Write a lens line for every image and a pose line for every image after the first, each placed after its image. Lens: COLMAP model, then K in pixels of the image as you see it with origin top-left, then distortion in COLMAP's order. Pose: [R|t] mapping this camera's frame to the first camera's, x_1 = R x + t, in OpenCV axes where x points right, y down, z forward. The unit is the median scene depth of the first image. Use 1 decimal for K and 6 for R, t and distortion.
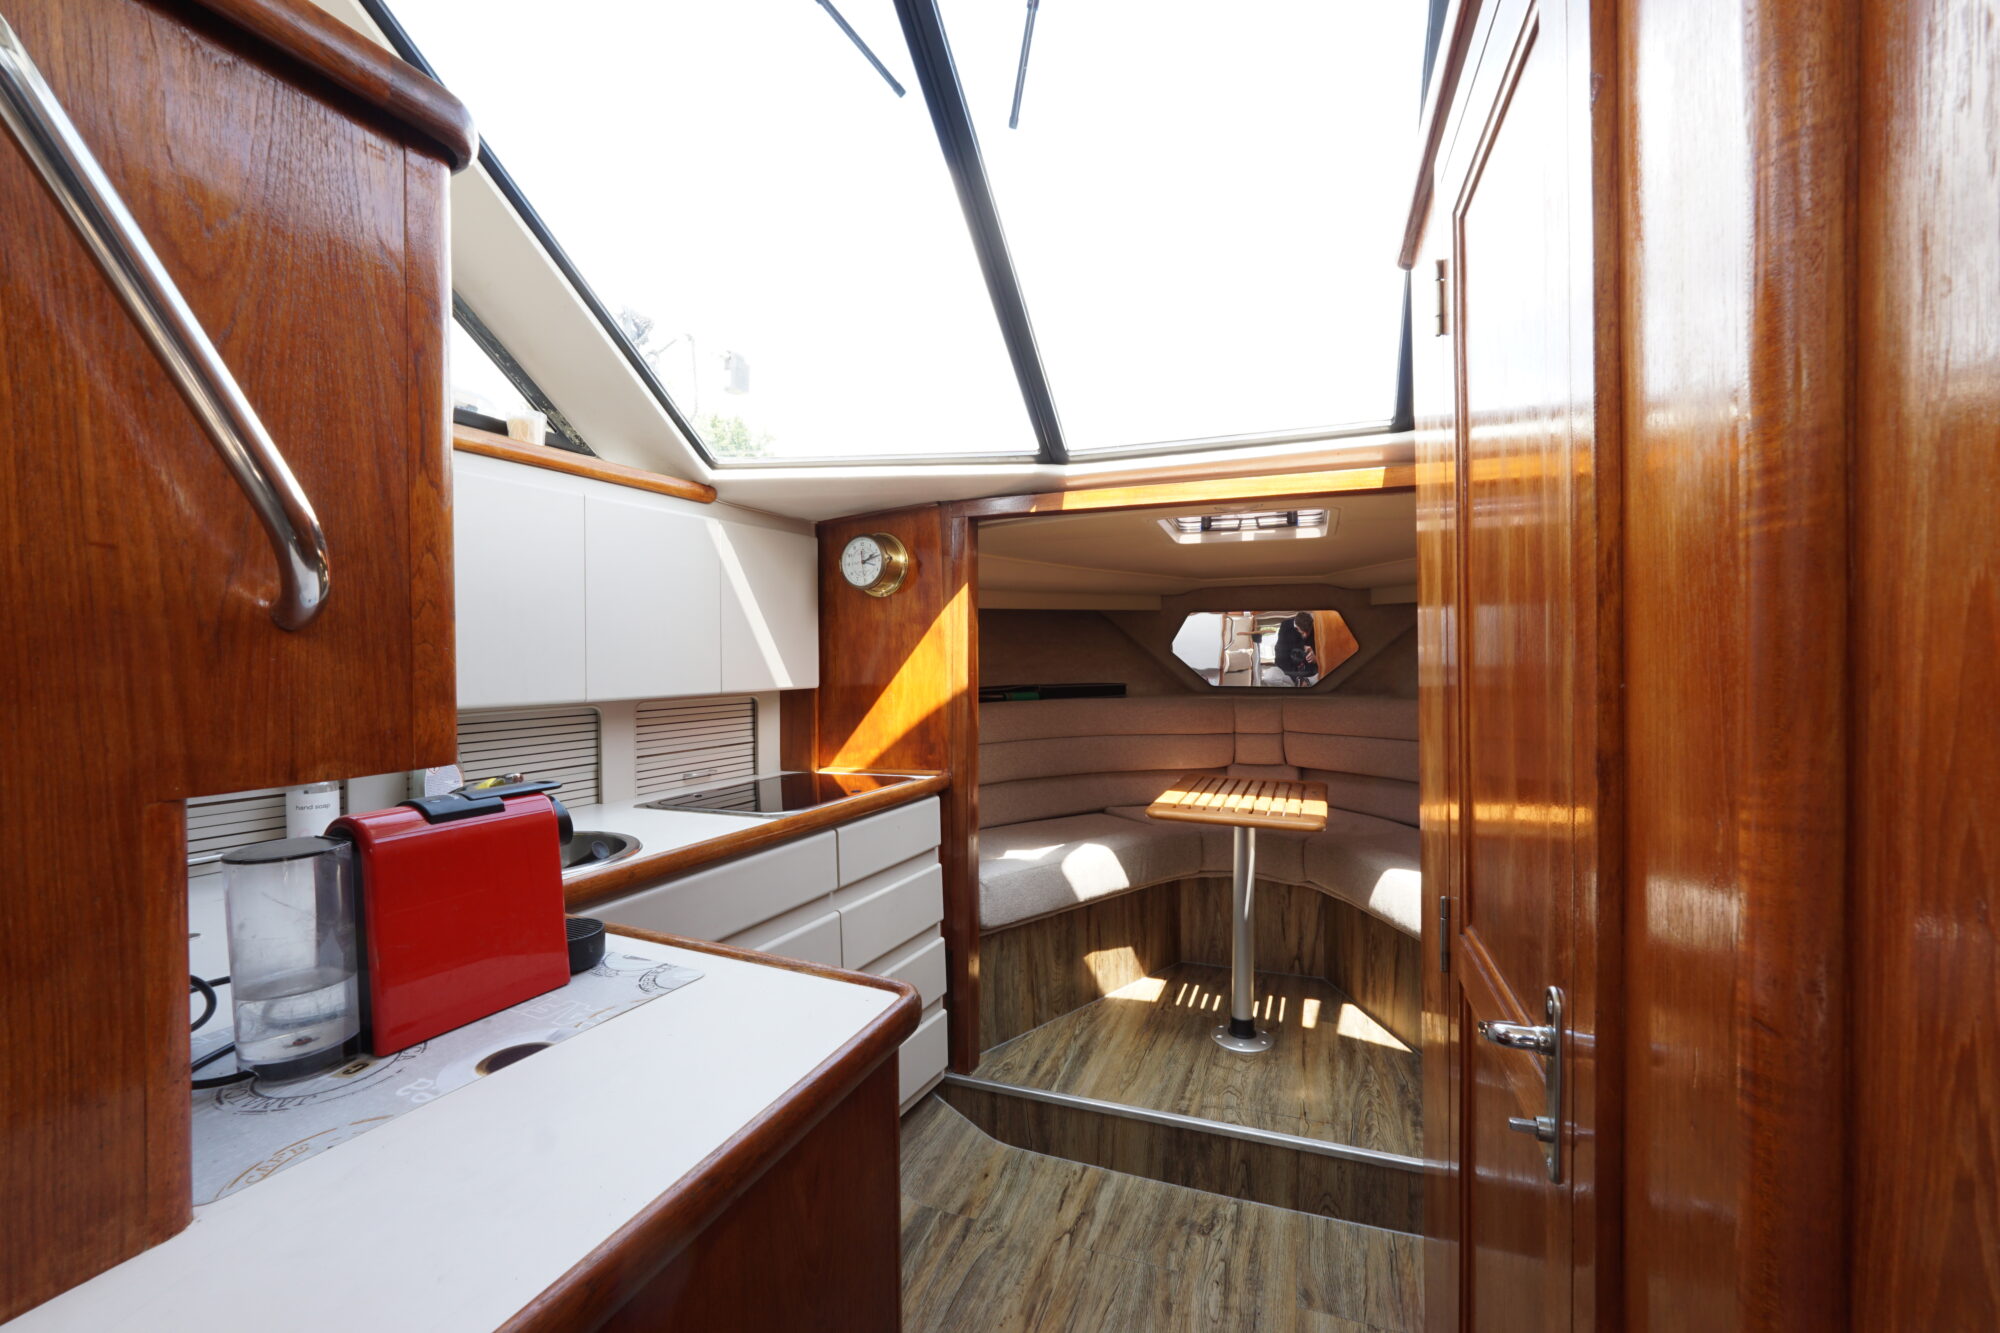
lens RADIAL K [[840.4, 0, 995.1], [0, 840.4, 665.5], [0, 0, 1]] dist [-0.015918, 0.006080]
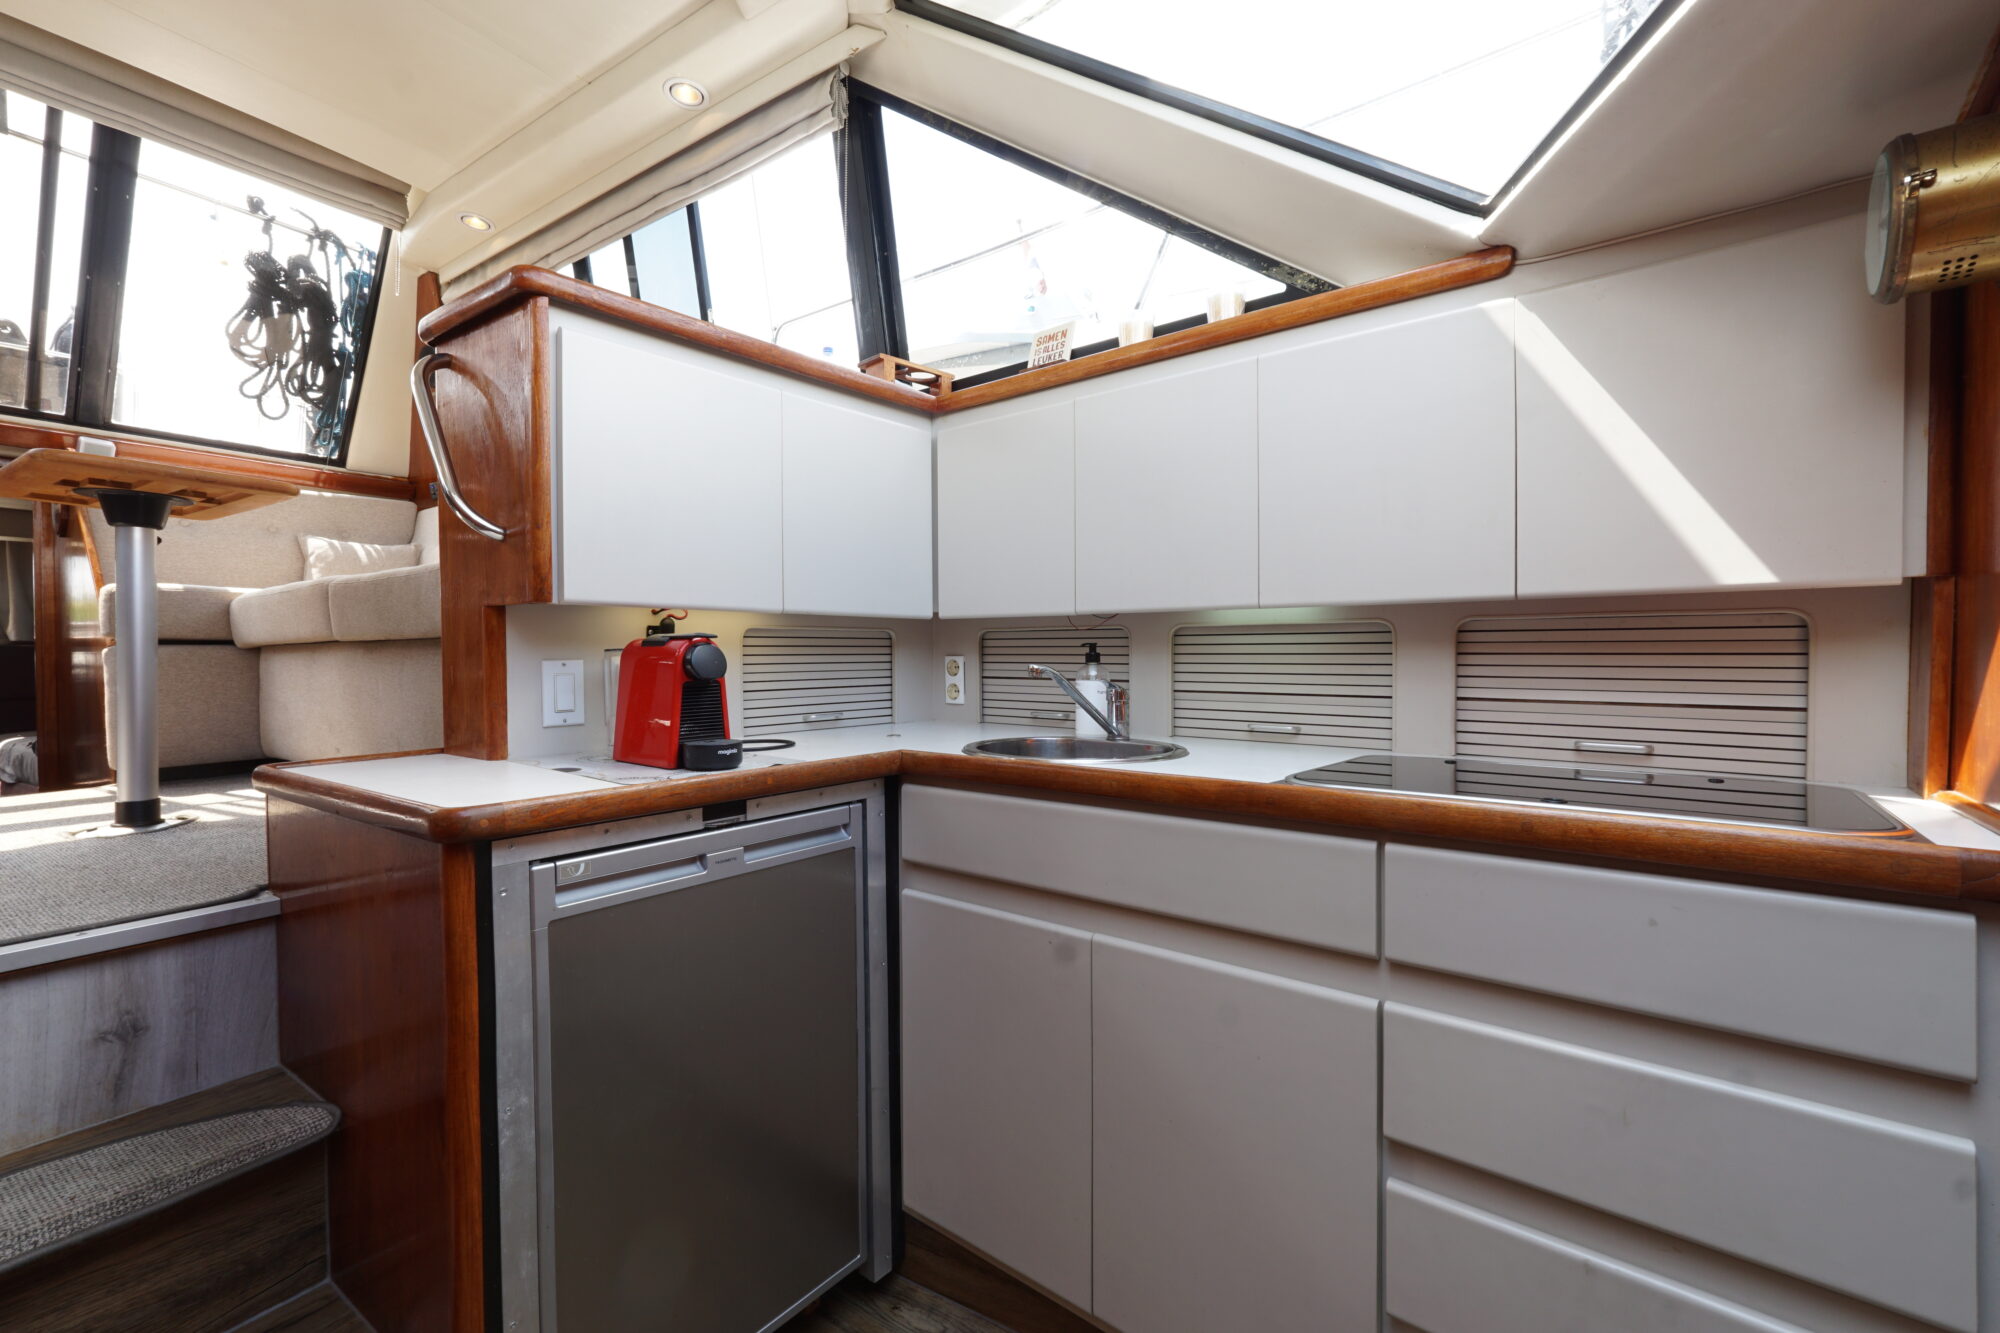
lens RADIAL K [[840.4, 0, 994.6], [0, 840.4, 665.1], [0, 0, 1]] dist [-0.015918, 0.006080]
pose [[-0.236631, 0.028244, -0.971189, 0.276226], [-0.003125, 0.999550, 0.029831, 0.055683], [0.971595, 0.010094, -0.236436, 0.684655]]
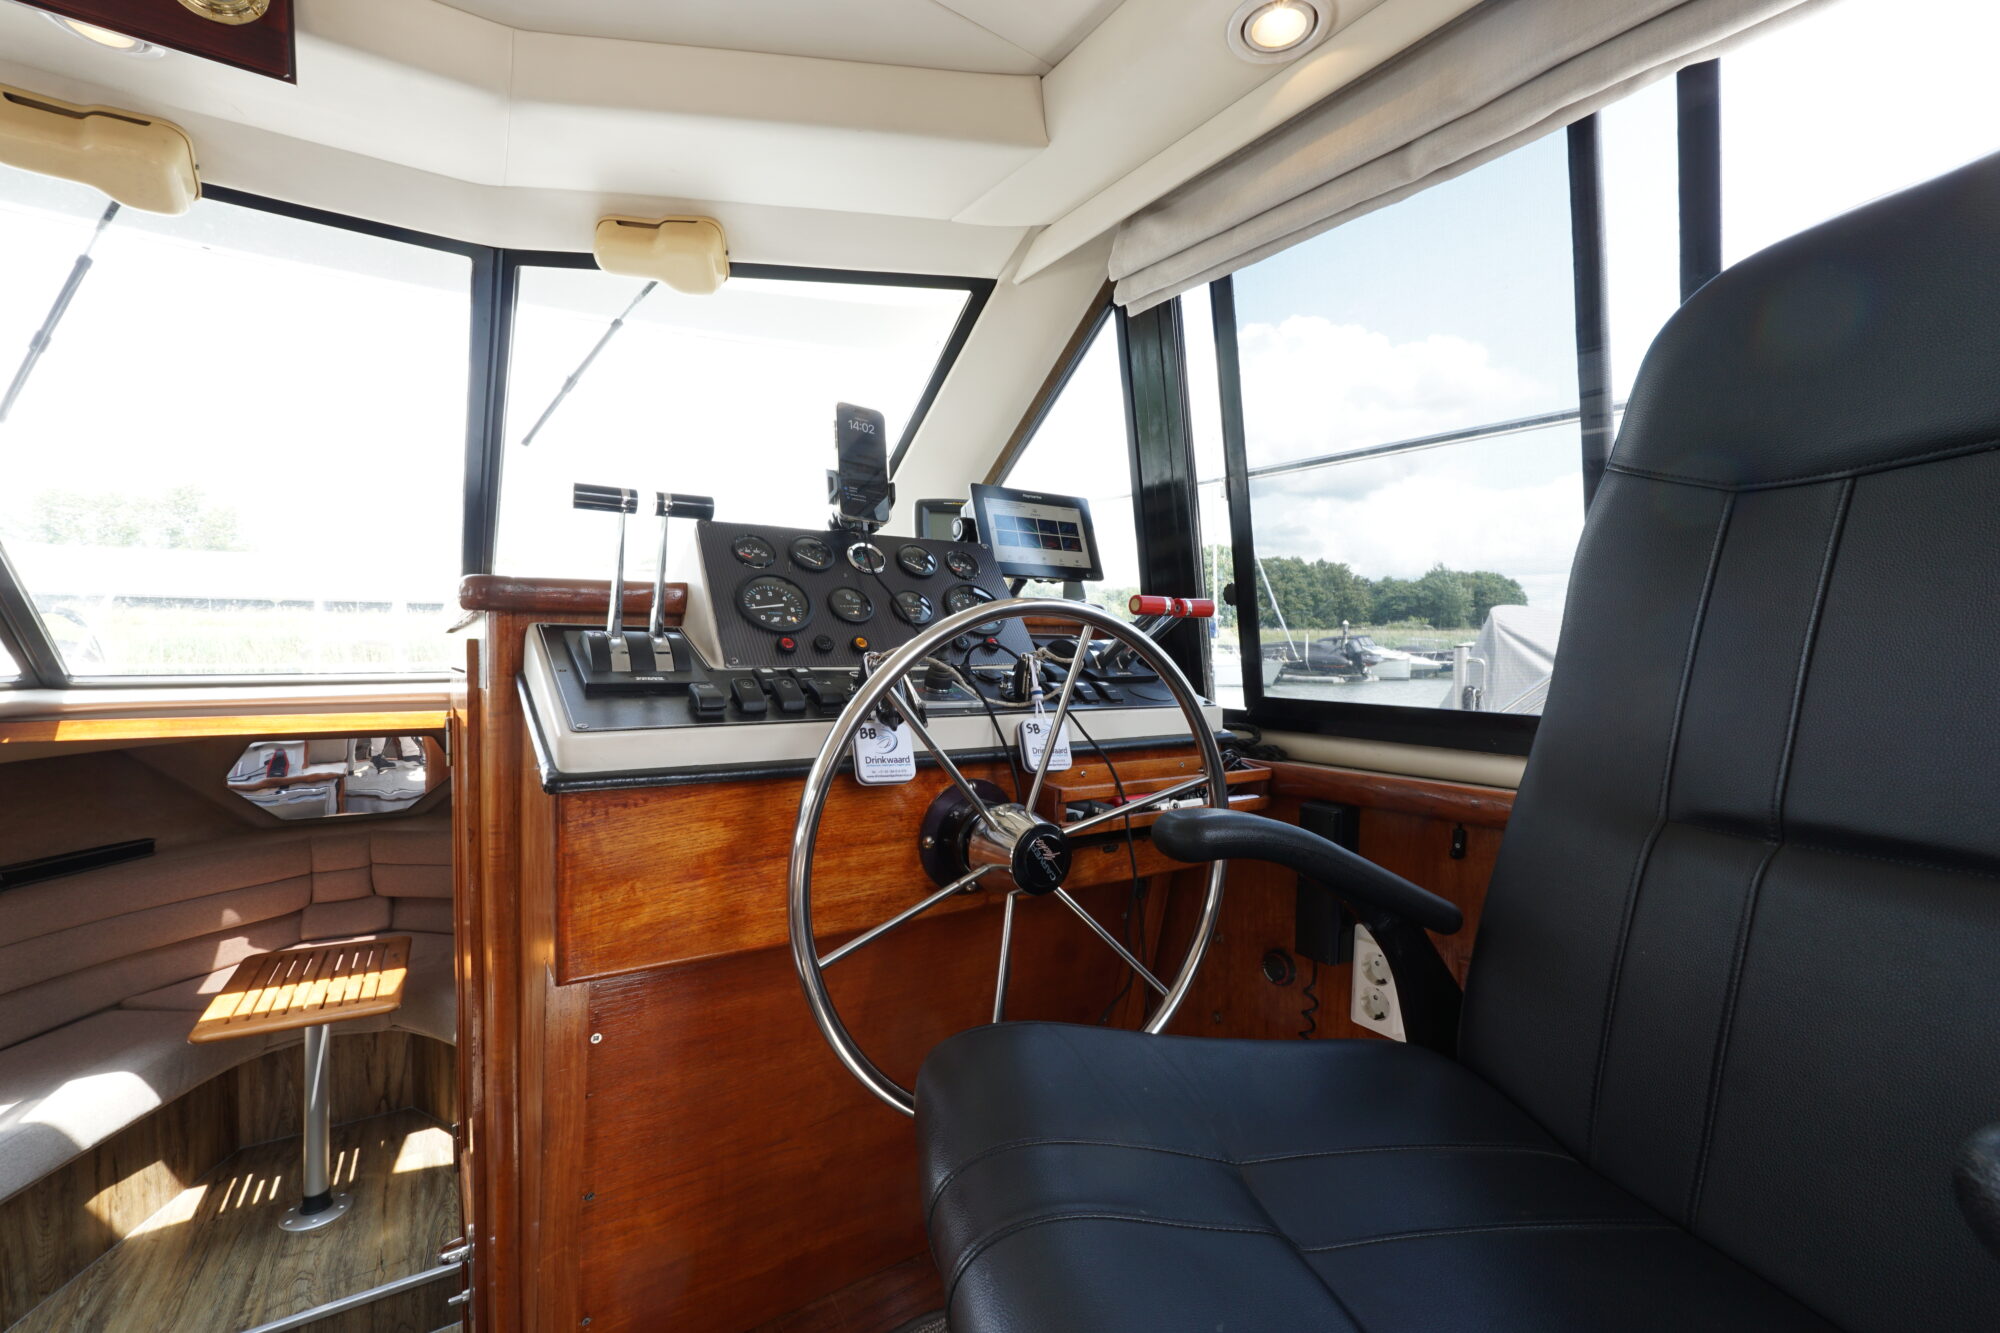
lens RADIAL K [[840.4, 0, 995.2], [0, 840.4, 668.3], [0, 0, 1]] dist [-0.015918, 0.006080]
pose [[0.580142, -0.001833, 0.814513, -0.057826], [0.003365, 0.999994, -0.000146, -0.234280], [-0.814508, 0.002826, 0.580145, -0.296237]]
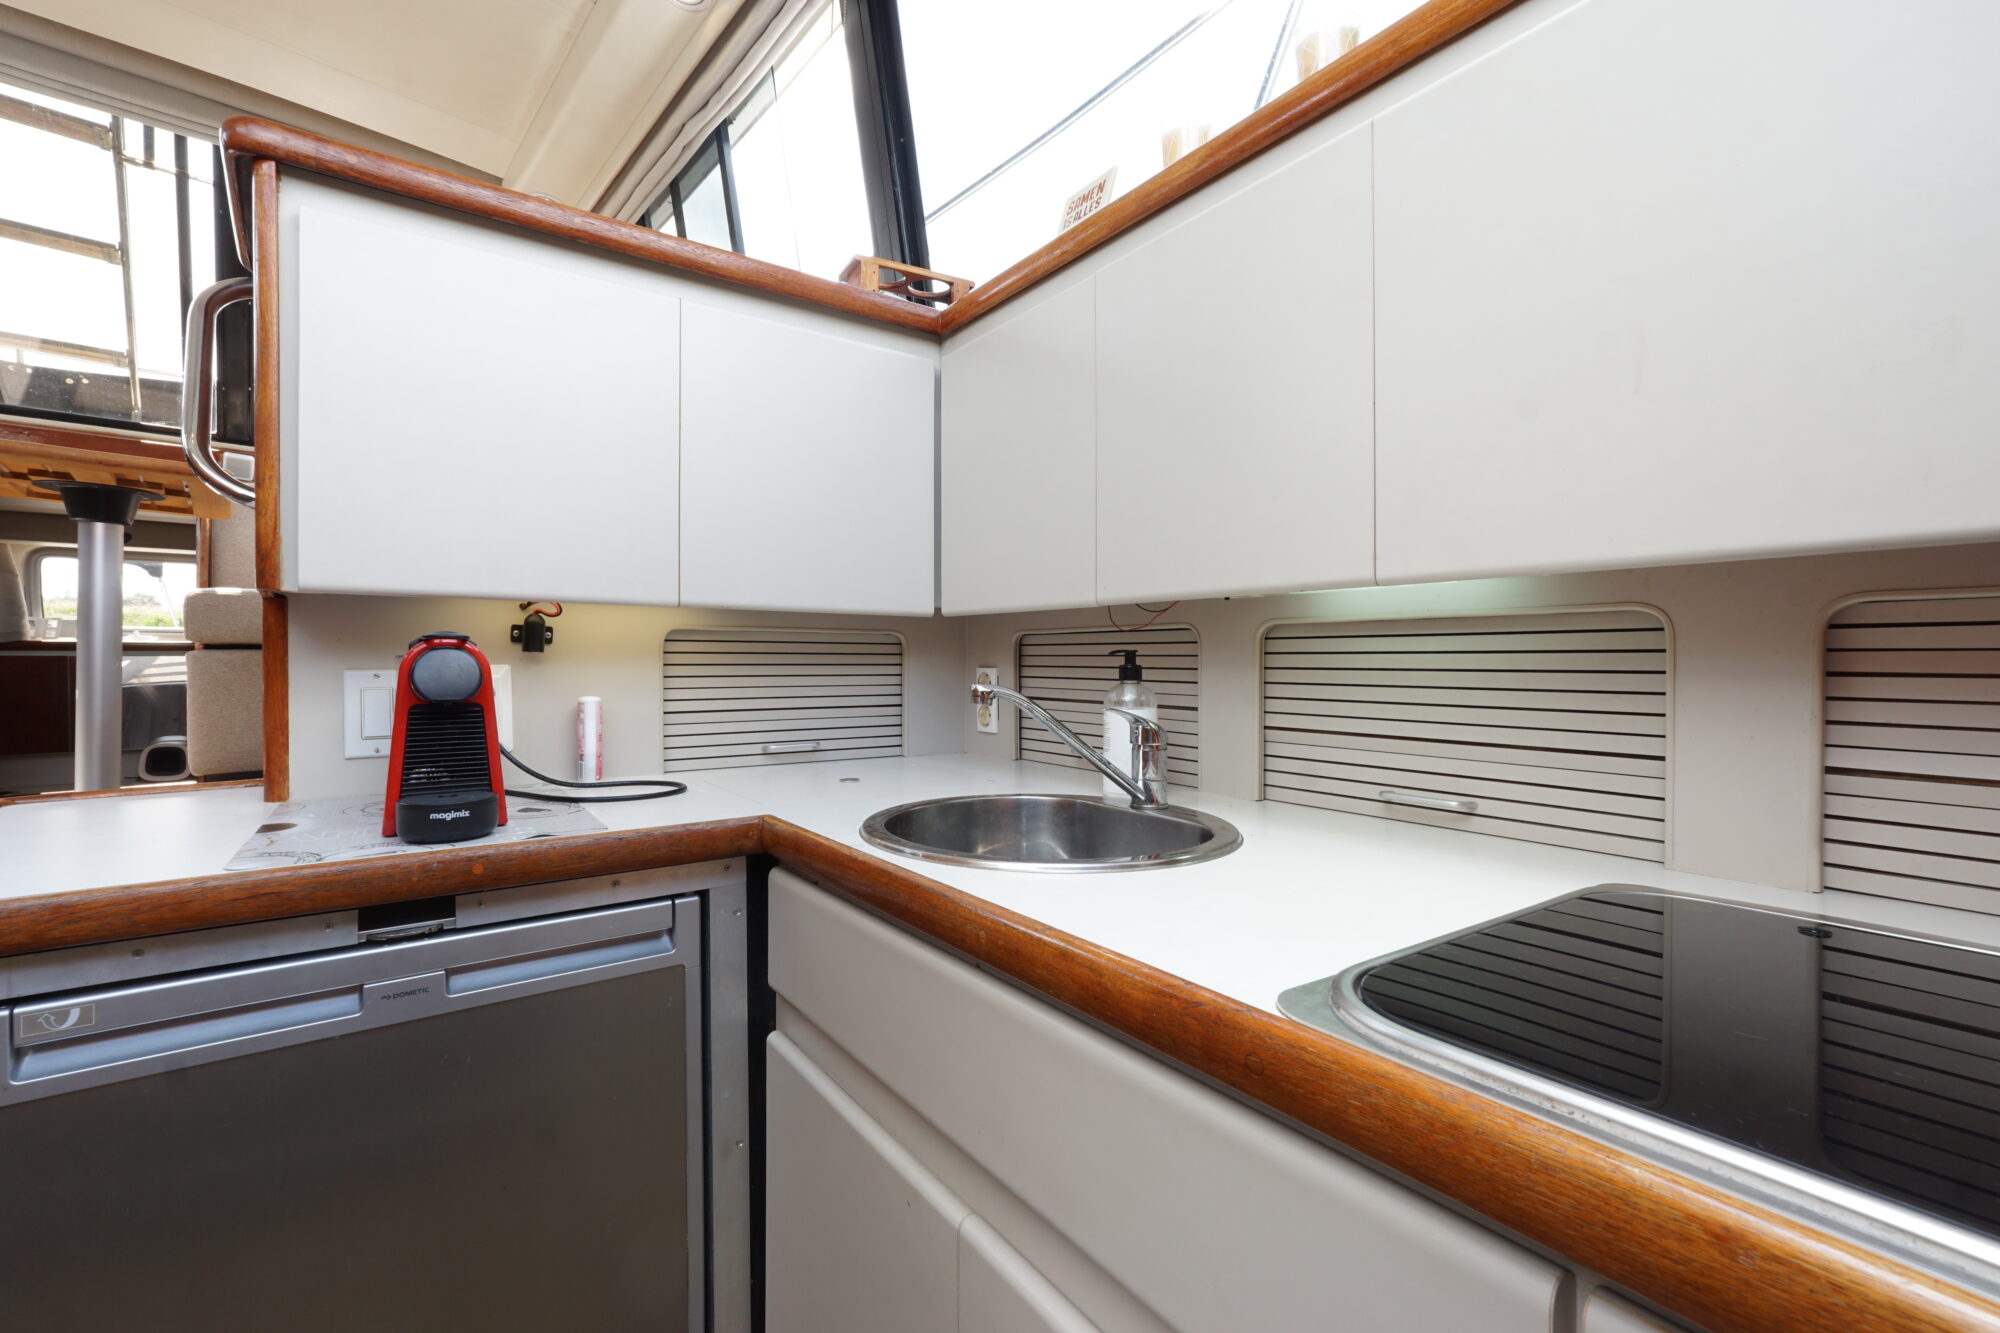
lens RADIAL K [[840.4, 0, 994.0], [0, 840.4, 669.6], [0, 0, 1]] dist [-0.015918, 0.006080]
pose [[-0.476414, 0.020120, -0.878991, -0.001079], [-0.005886, 0.999643, 0.026072, 0.057220], [0.879201, 0.017594, -0.476126, 0.751121]]
